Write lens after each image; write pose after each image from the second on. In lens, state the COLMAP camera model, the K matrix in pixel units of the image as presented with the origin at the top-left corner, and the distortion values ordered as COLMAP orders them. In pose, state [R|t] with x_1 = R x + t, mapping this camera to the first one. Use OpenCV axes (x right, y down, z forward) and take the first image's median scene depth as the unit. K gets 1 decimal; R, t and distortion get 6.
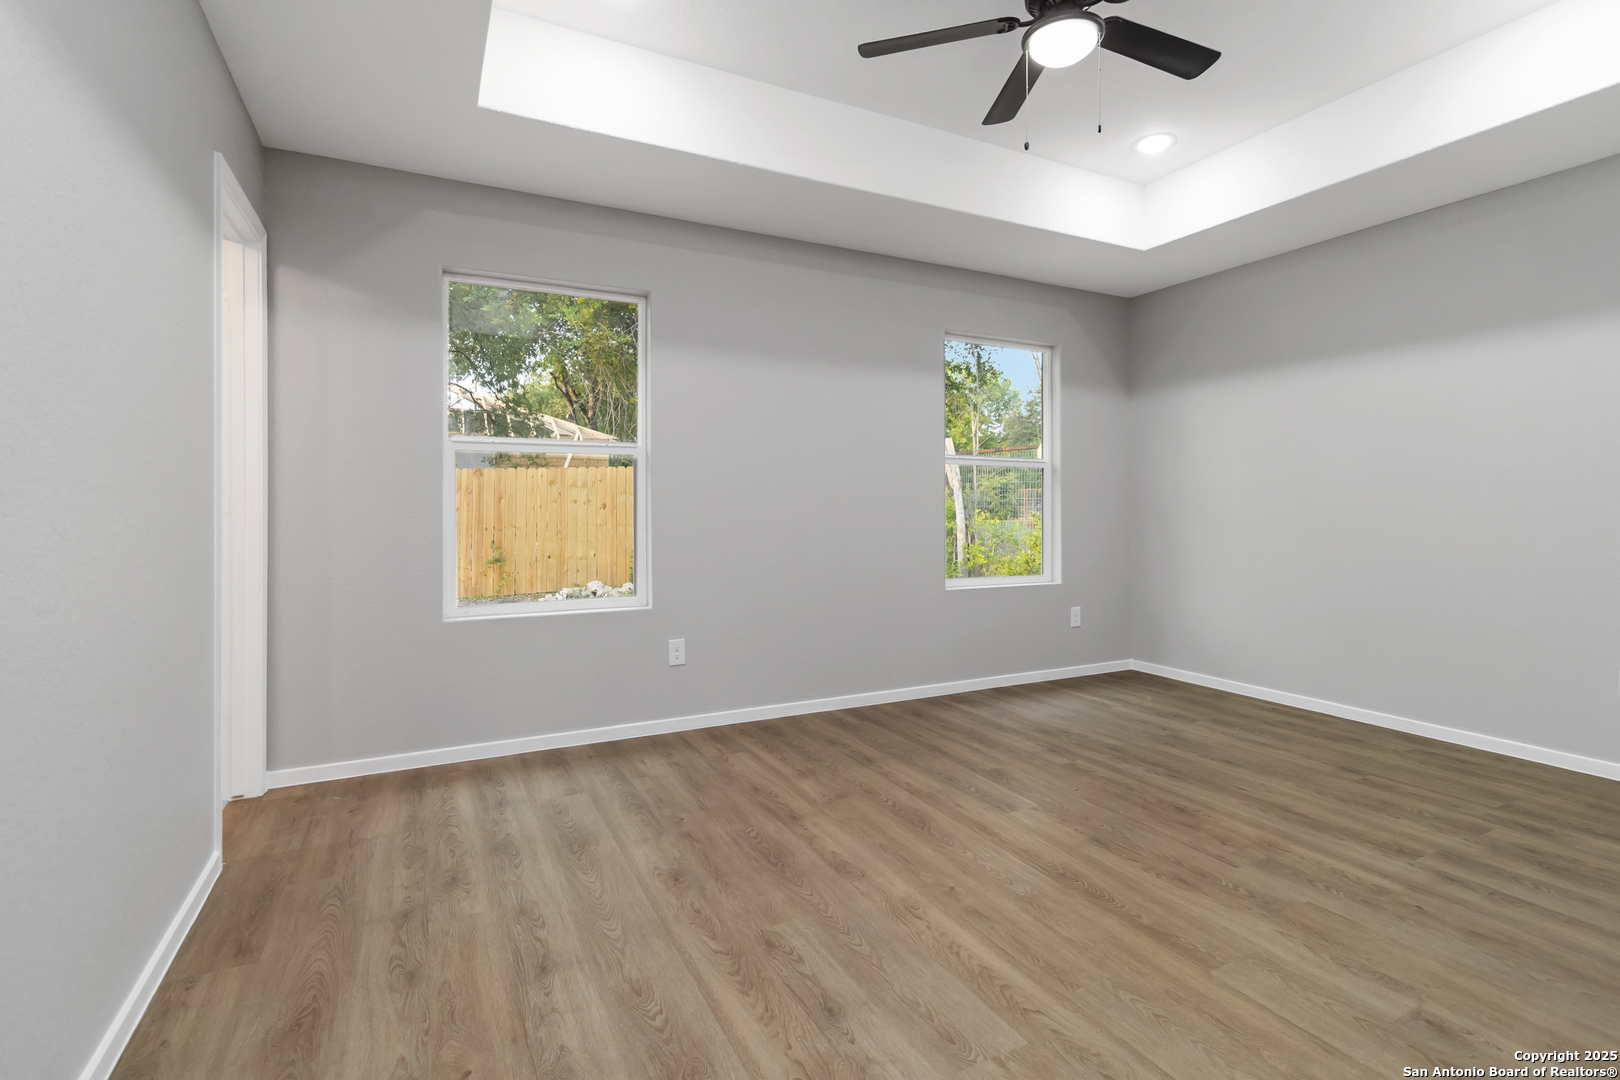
lens RADIAL K [[762.3, 0, 820.1], [0, 762.3, 504.1], [0, 0, 1]] dist [-0.000653, 0.001265]
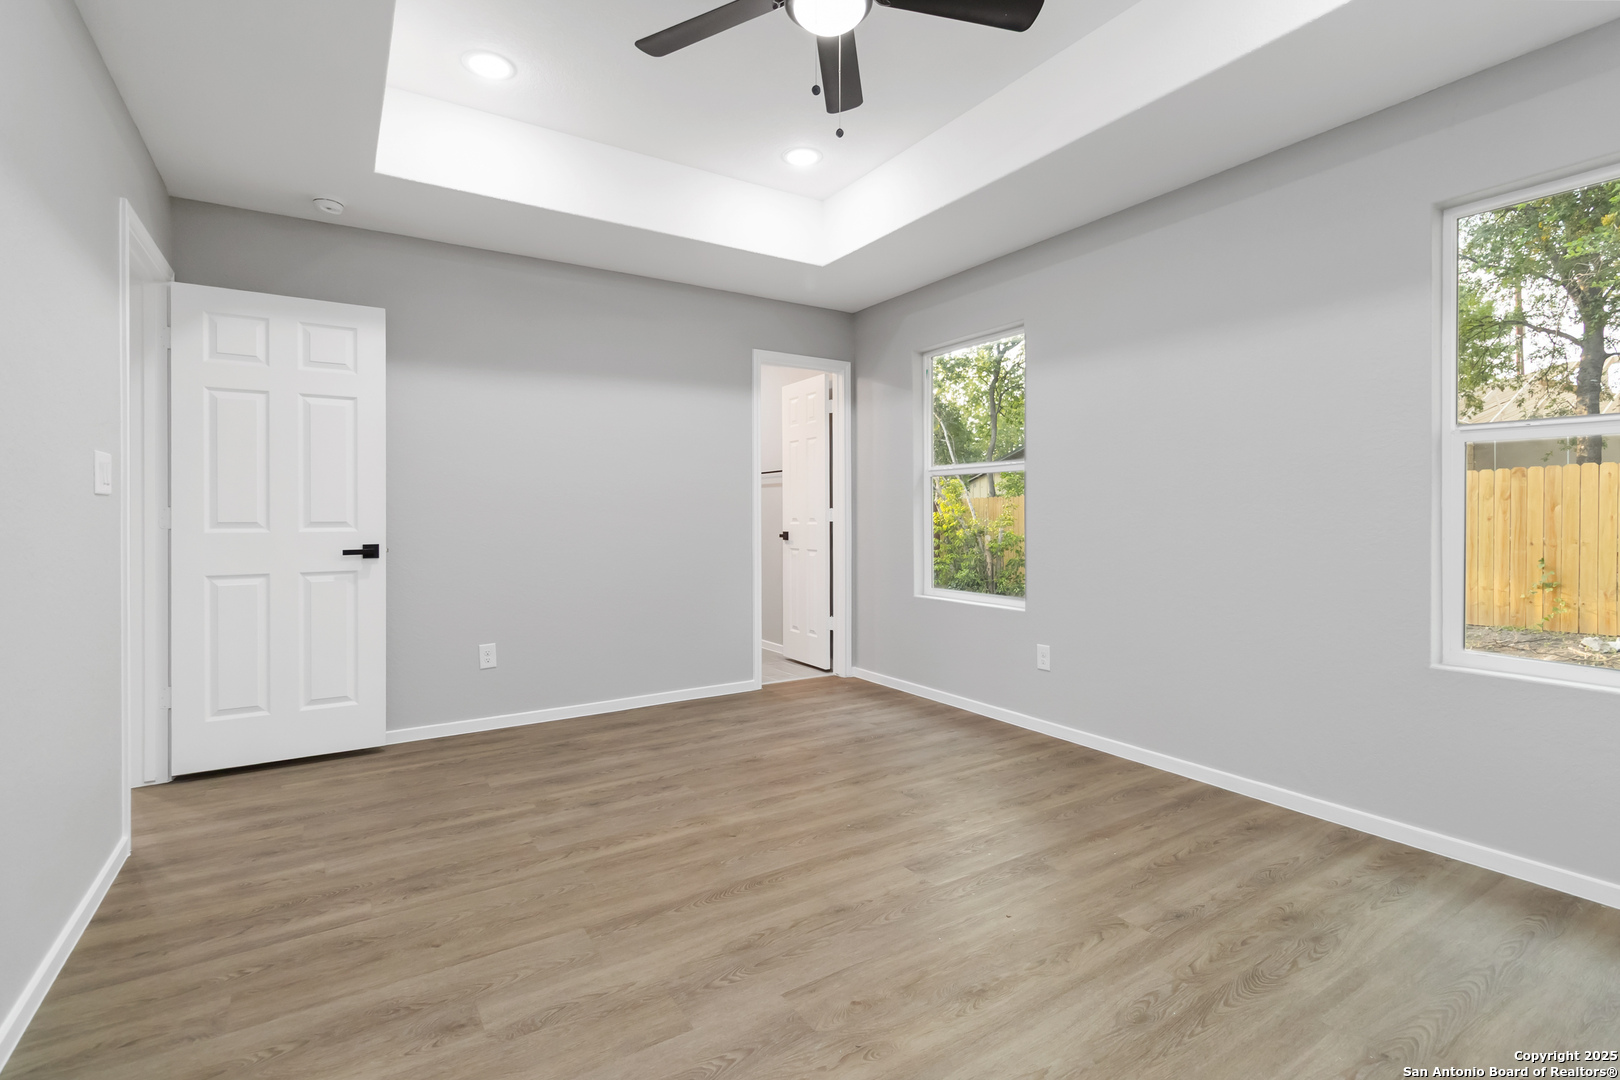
lens RADIAL K [[762.3, 0, 829.6], [0, 762.3, 511.1], [0, 0, 1]] dist [-0.000653, 0.001265]
pose [[0.111533, -0.004233, -0.993752, 1.167857], [0.003191, 0.999987, -0.003901, -0.000619], [0.993756, -0.002736, 0.111545, 0.861272]]
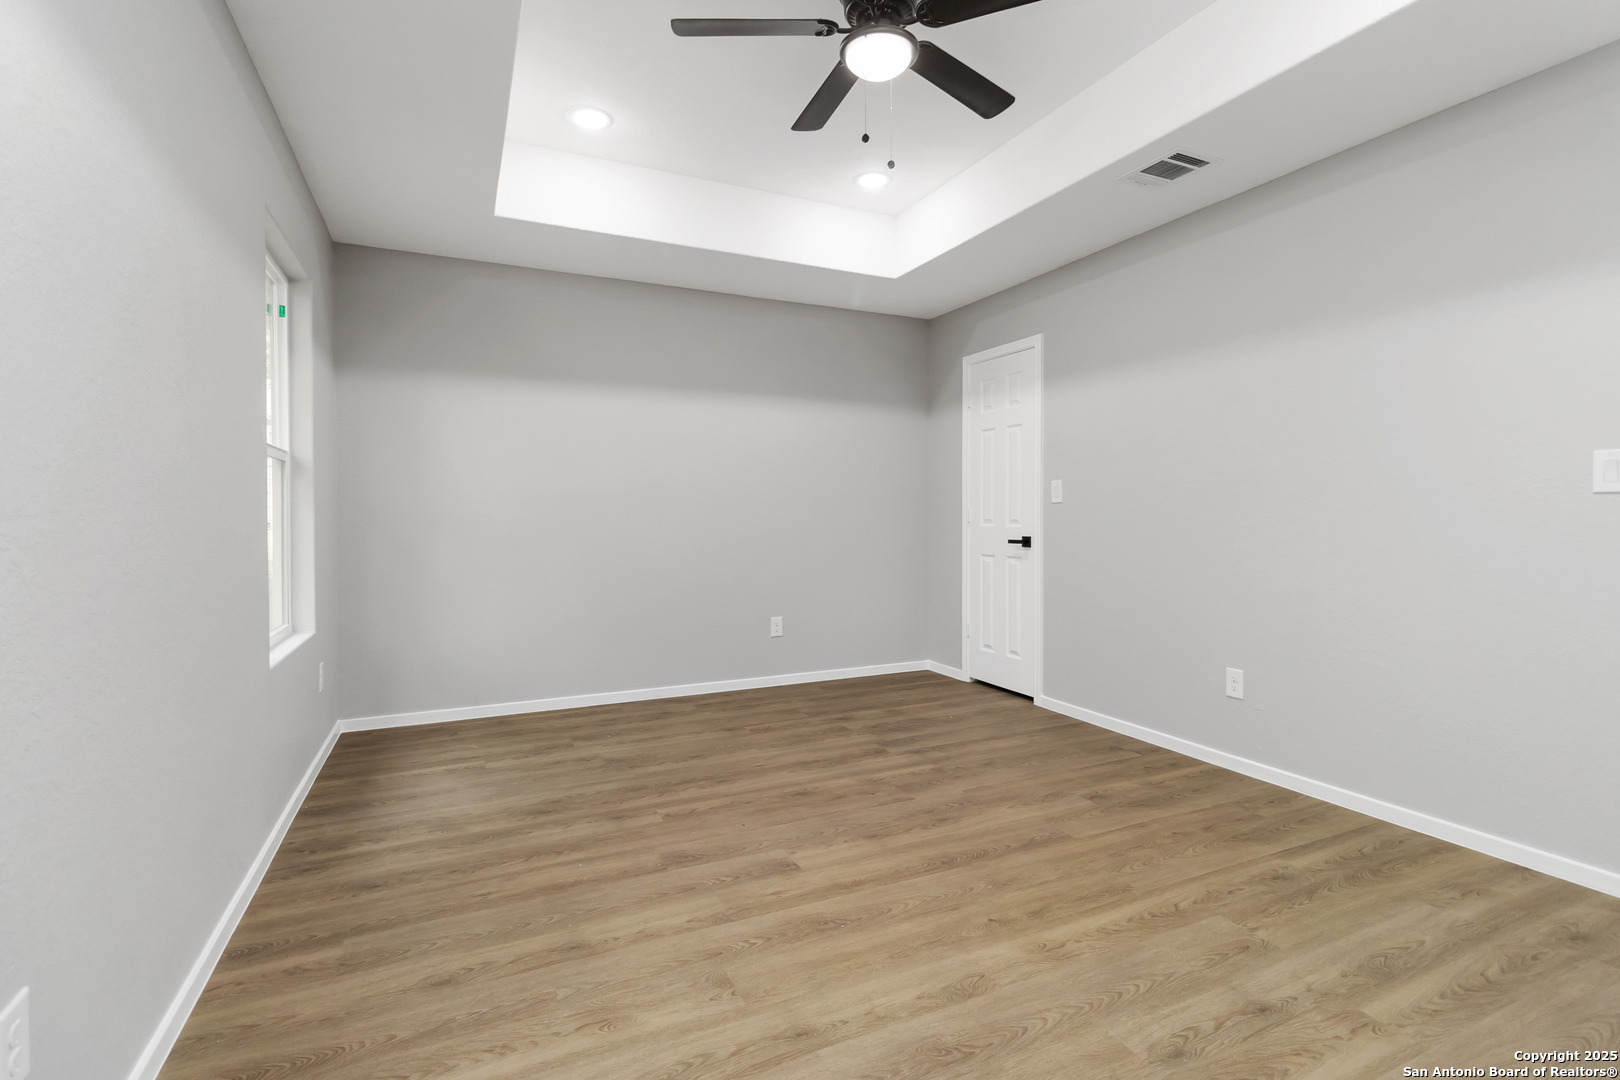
lens RADIAL K [[762.3, 0, 814.5], [0, 762.3, 532.6], [0, 0, 1]] dist [-0.000653, 0.001265]
pose [[0.034635, -0.023643, 0.999120, -0.652856], [-0.000194, 0.999720, 0.023663, -0.000959], [-0.999400, -0.001014, 0.034621, 1.005487]]
